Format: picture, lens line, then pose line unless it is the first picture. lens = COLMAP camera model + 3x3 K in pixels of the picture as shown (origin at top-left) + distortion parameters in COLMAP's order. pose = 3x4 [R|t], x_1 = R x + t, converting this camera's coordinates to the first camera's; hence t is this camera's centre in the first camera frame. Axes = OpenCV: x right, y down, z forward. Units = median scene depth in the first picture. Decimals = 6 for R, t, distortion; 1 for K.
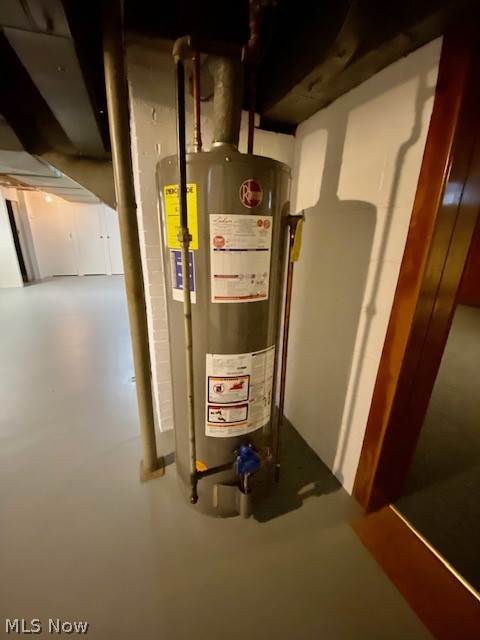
lens RADIAL K [[259.8, 0, 240.0], [0, 259.8, 320.0], [0, 0, 1]] dist [-0.022219, -0.000181]
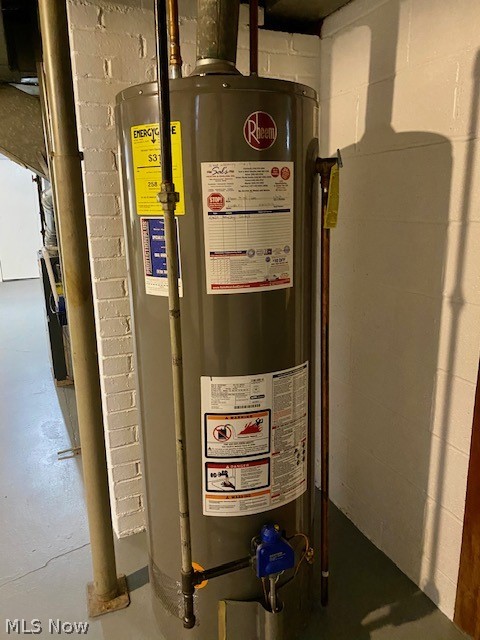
lens RADIAL K [[493.6, 0, 240.0], [0, 493.6, 320.0], [0, 0, 1]] dist [-0.072863, 0.061188]
pose [[0.998870, -0.047390, 0.003577, -0.030527], [0.047525, 0.996183, -0.073213, 0.081128], [-0.000094, 0.073300, 0.997310, -0.202632]]
